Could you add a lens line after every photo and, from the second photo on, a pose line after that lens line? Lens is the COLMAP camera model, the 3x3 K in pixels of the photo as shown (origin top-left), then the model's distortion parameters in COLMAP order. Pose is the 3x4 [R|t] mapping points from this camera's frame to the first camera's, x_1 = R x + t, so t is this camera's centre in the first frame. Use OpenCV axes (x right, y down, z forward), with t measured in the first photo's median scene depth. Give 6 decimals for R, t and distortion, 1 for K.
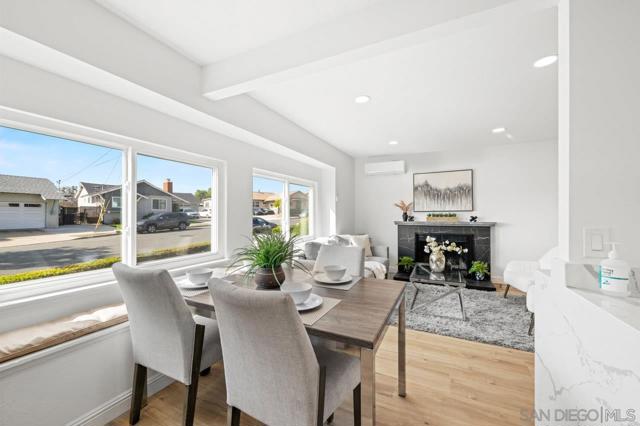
lens RADIAL K [[252.5, 0, 317.3], [0, 252.5, 212.2], [0, 0, 1]] dist [-0.003529, -0.000812]
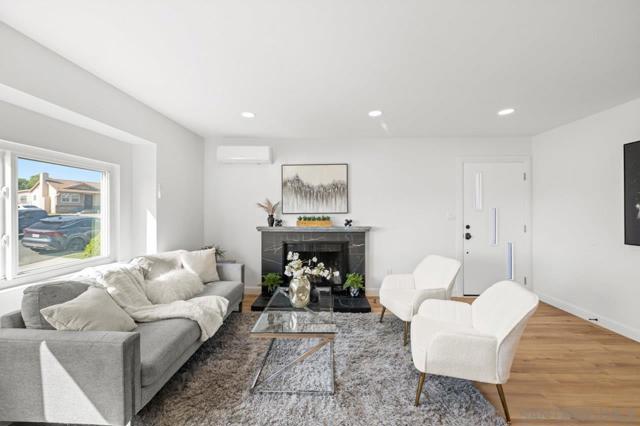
lens RADIAL K [[252.5, 0, 318.6], [0, 252.5, 210.1], [0, 0, 1]] dist [-0.003529, -0.000812]
pose [[0.910241, 0.002848, 0.414070, 0.174480], [-0.002812, 0.999996, -0.000697, -0.014102], [-0.414070, -0.000530, 0.910245, 0.265827]]
